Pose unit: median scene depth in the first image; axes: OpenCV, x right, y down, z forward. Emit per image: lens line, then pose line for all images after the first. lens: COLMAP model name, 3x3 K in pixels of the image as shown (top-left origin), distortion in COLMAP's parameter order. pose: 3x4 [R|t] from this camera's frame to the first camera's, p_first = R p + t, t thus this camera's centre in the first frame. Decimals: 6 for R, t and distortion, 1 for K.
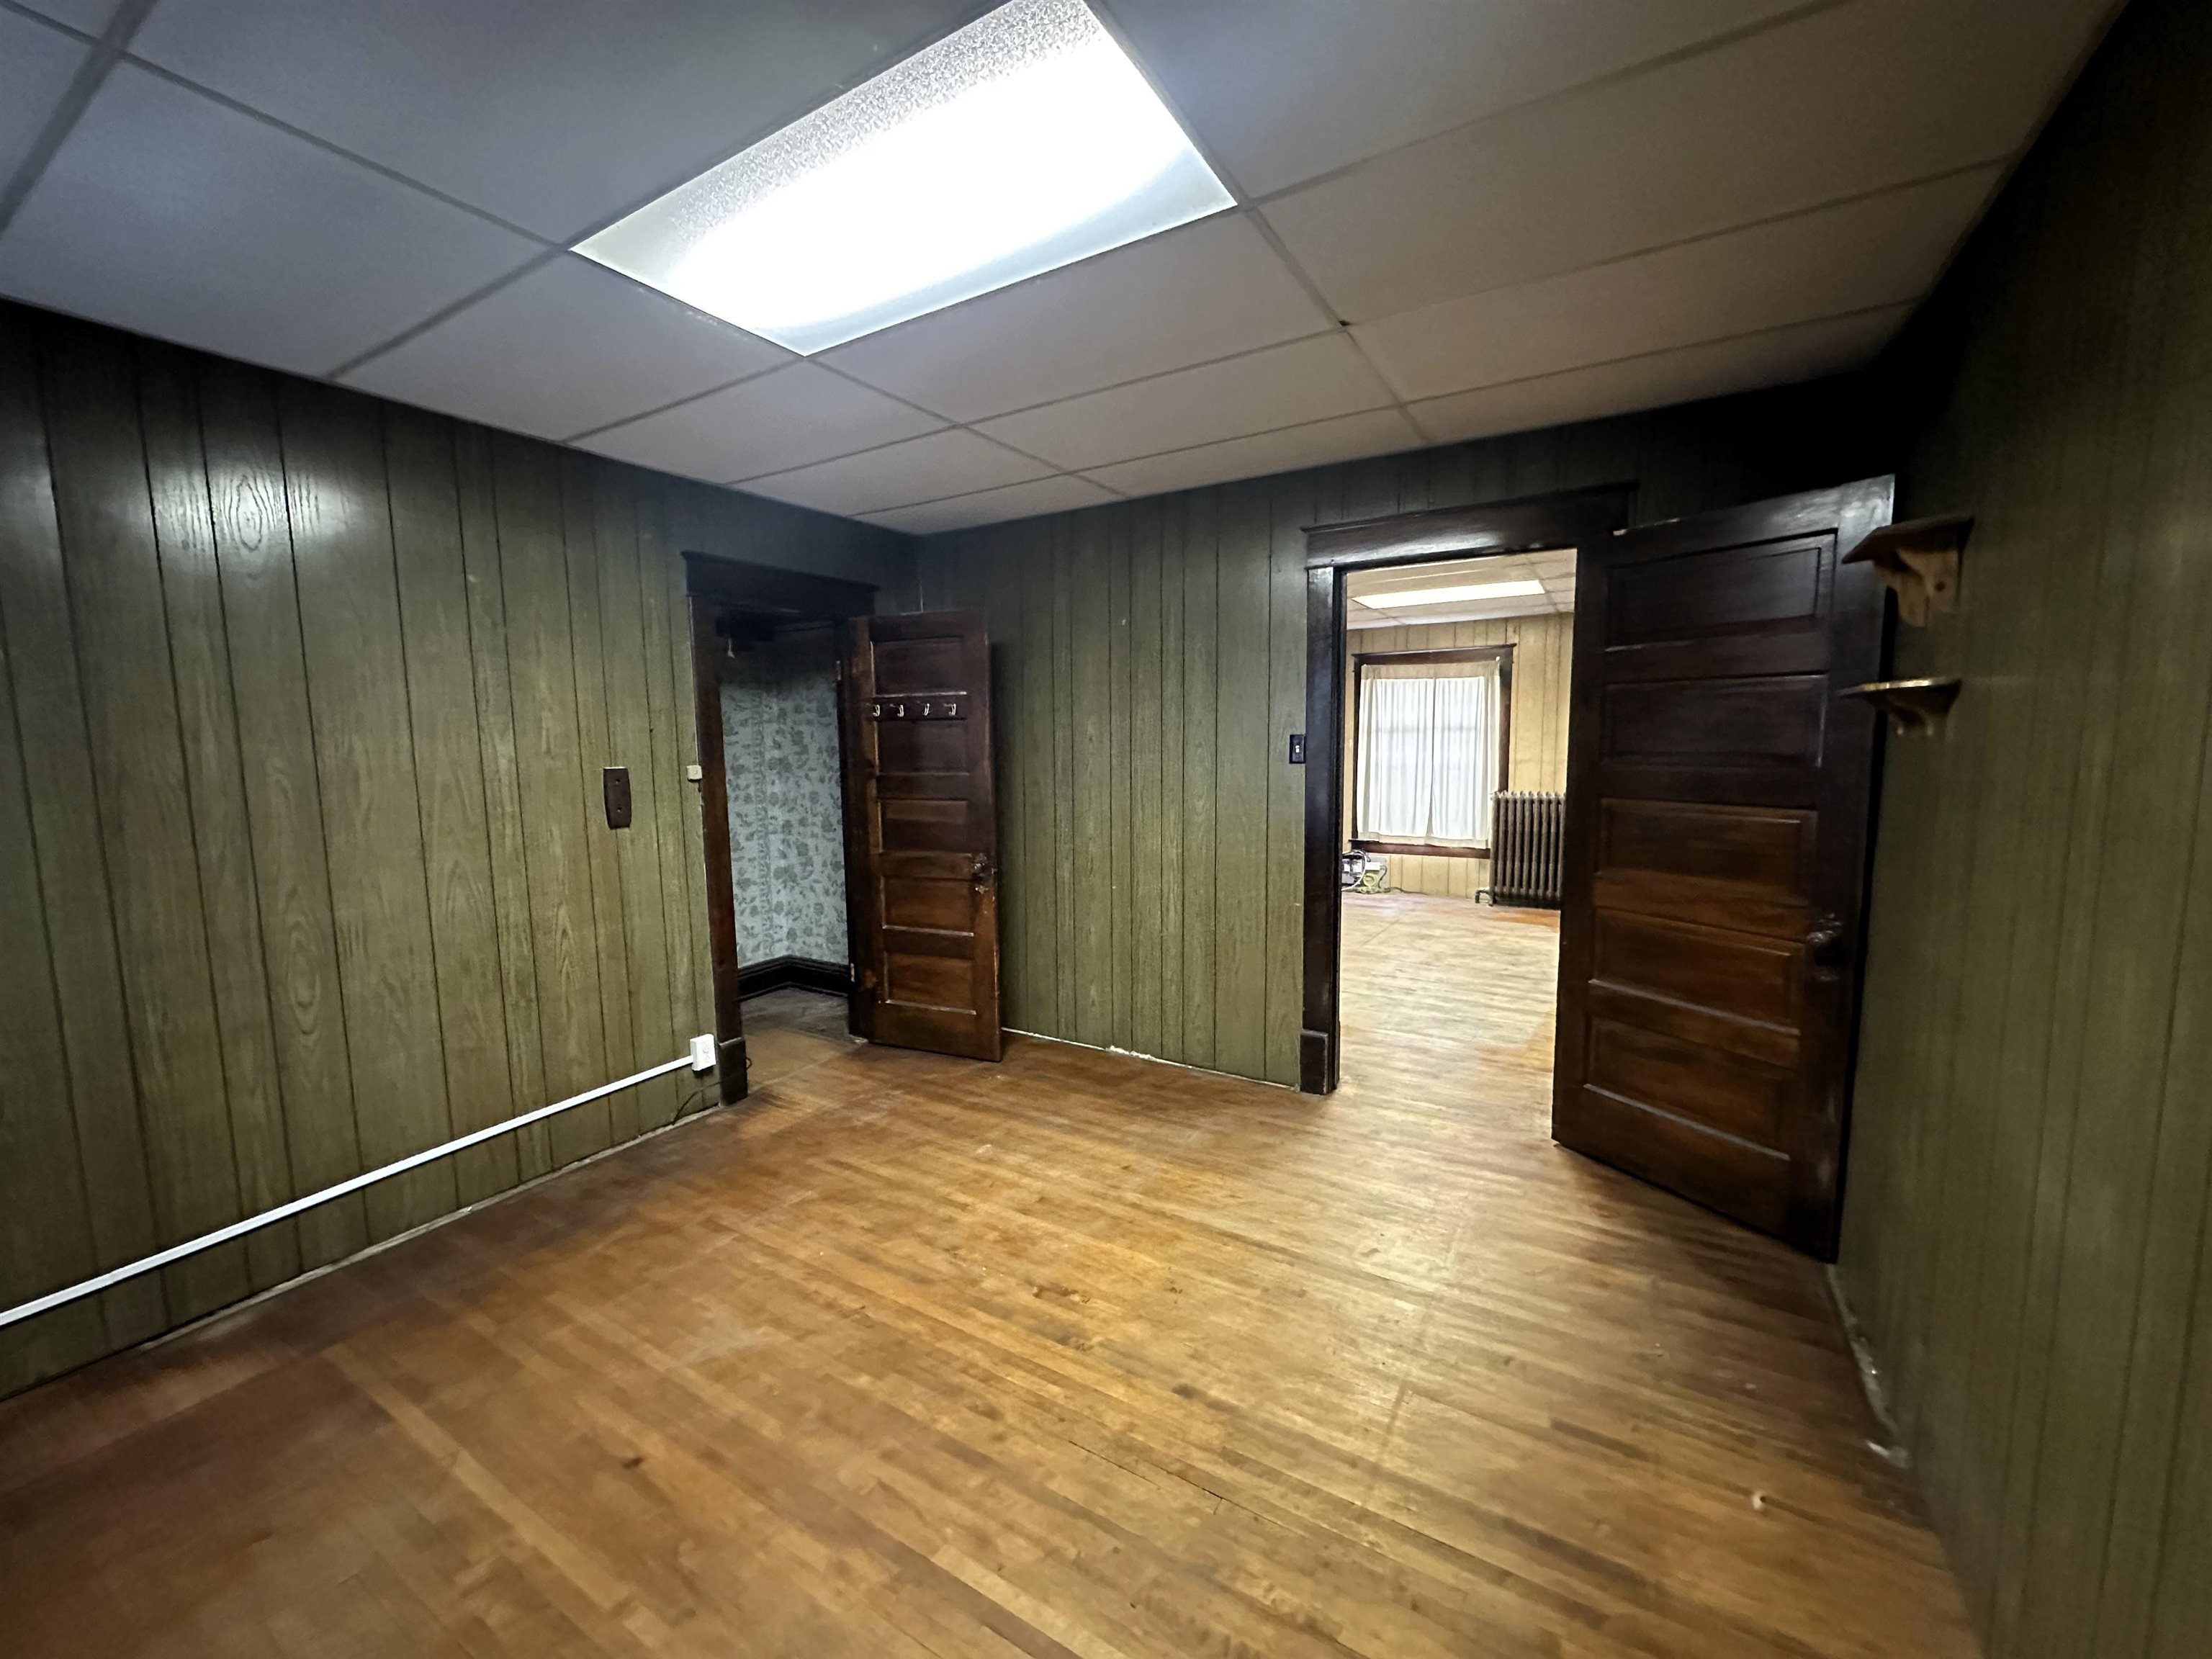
lens RADIAL K [[878.5, 0, 1105.4], [0, 878.5, 831.8], [0, 0, 1]] dist [0.001370, 0.000195]
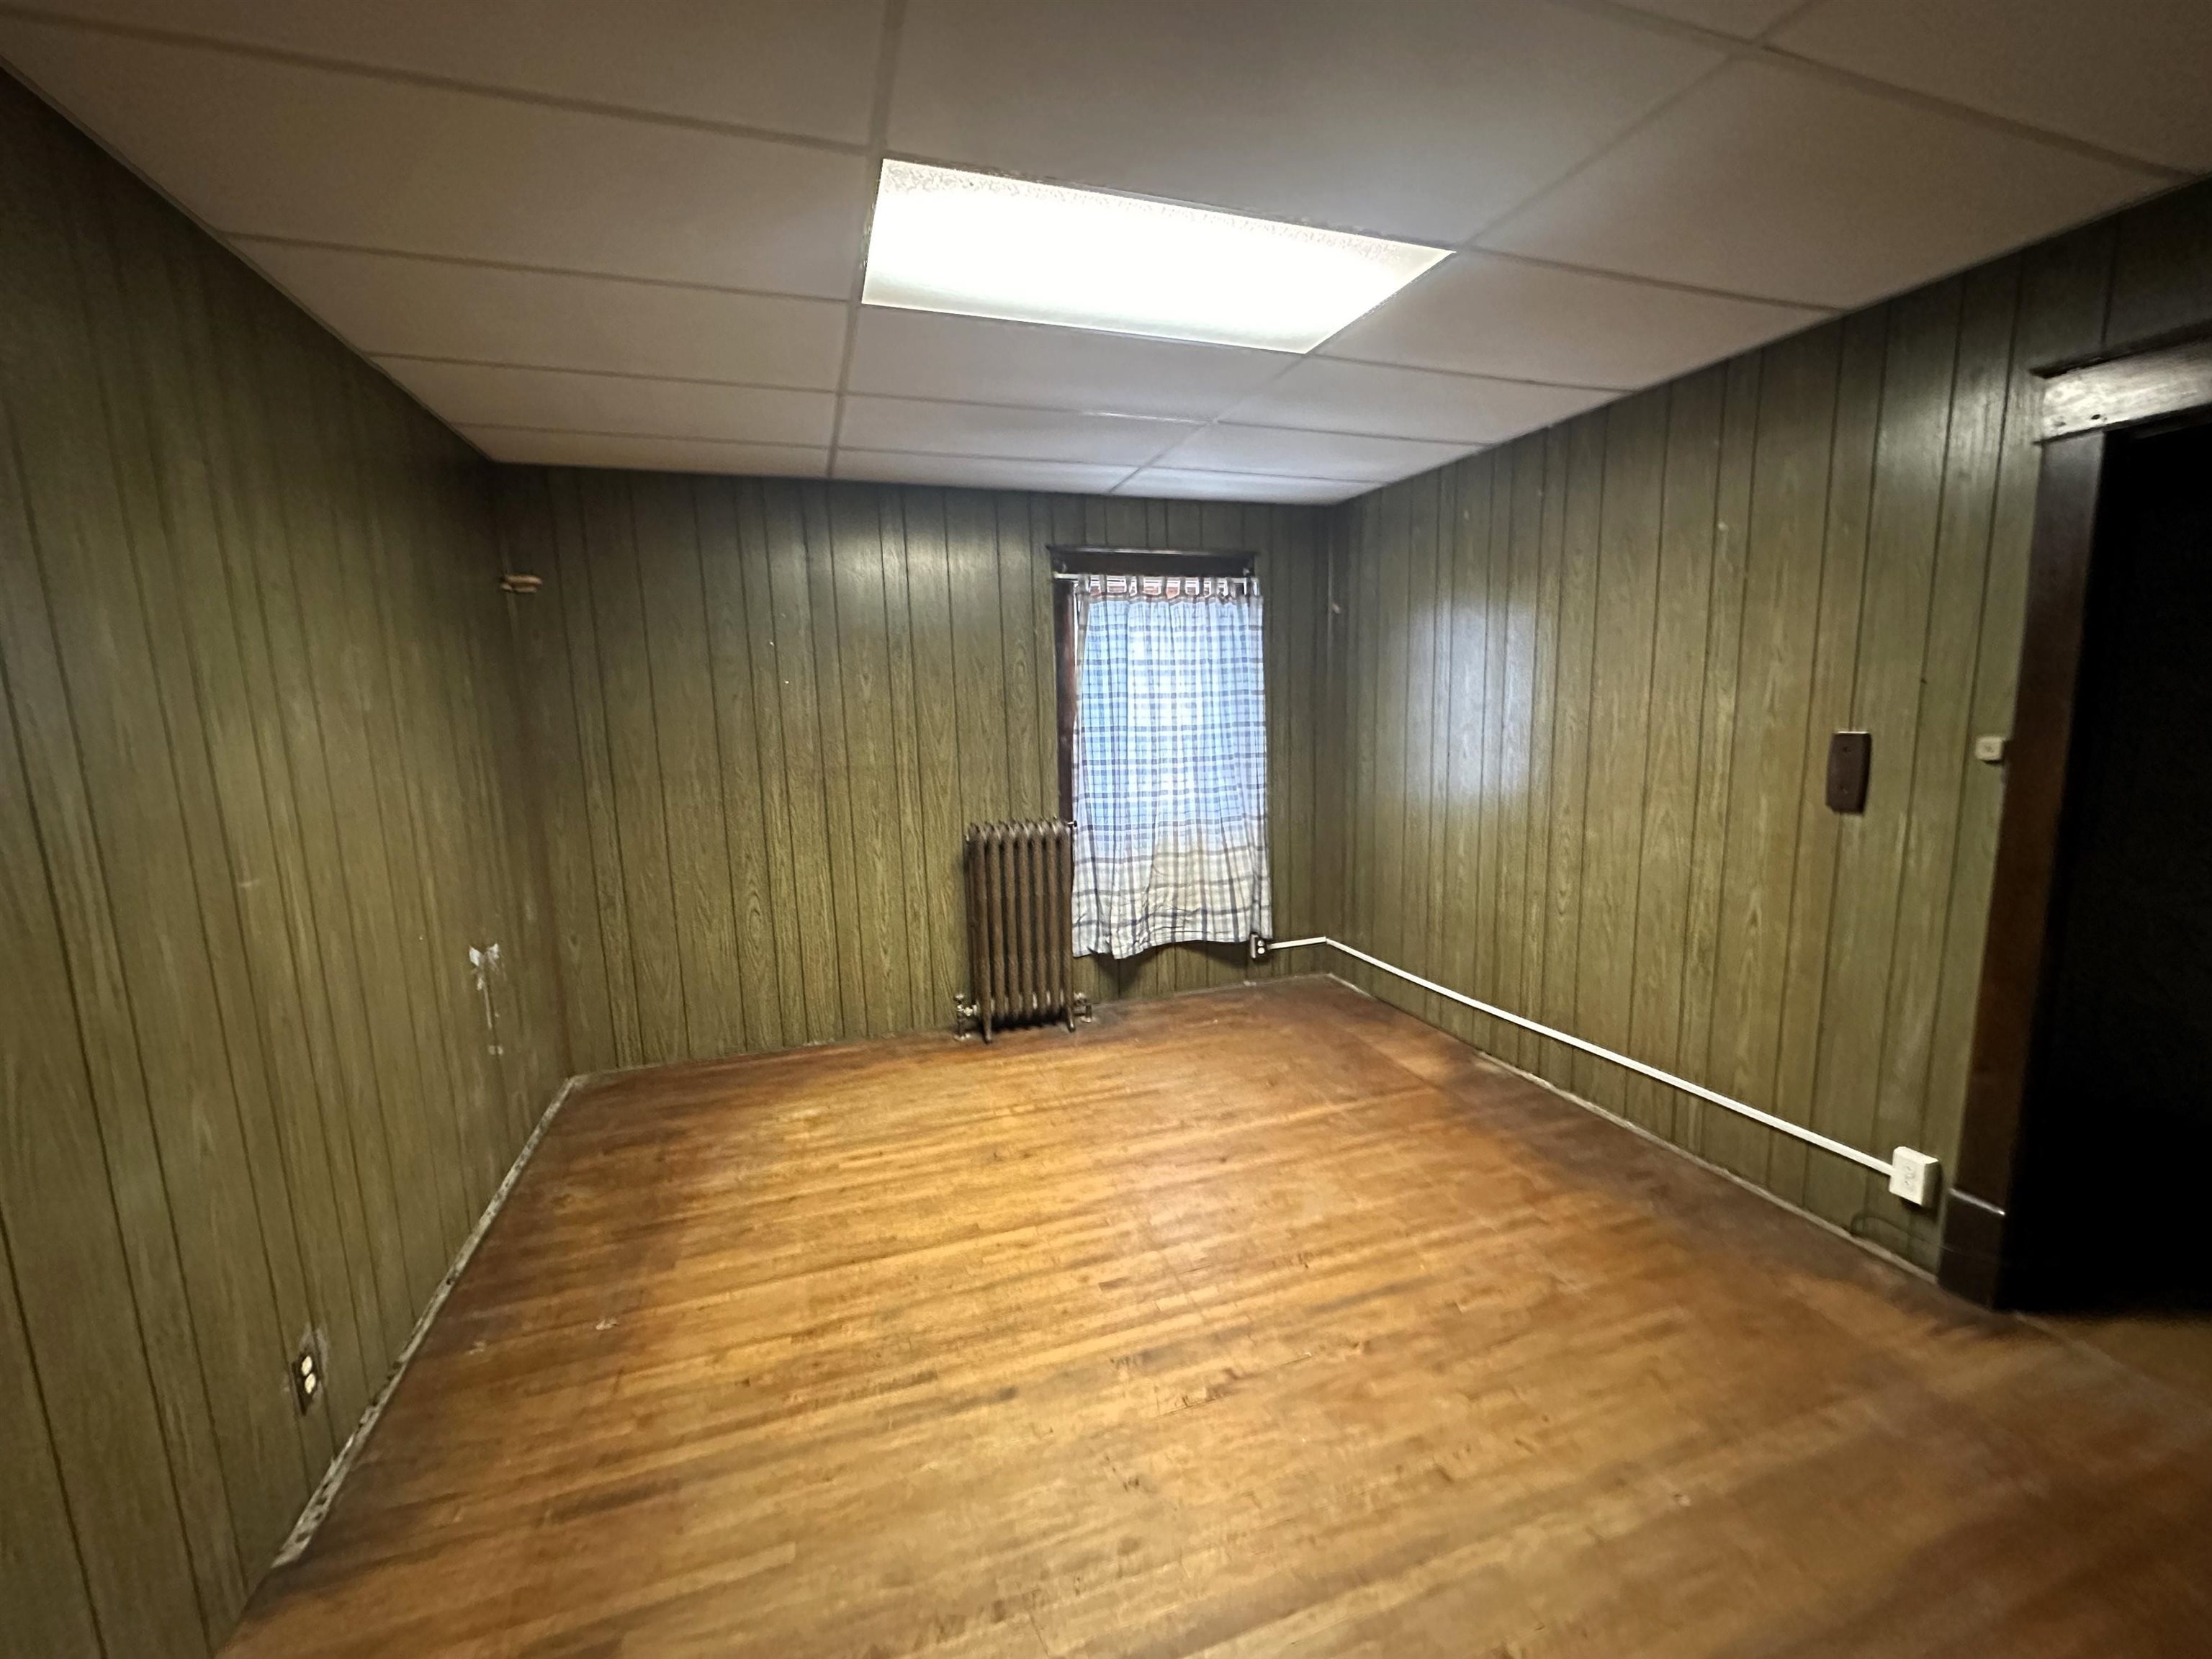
lens RADIAL K [[878.5, 0, 1105.4], [0, 878.5, 831.8], [0, 0, 1]] dist [0.001370, 0.000195]
pose [[-0.643063, 0.141788, -0.752573, 0.477478], [-0.048903, 0.973102, 0.225124, -0.144184], [0.764250, 0.181572, -0.618832, 1.124583]]
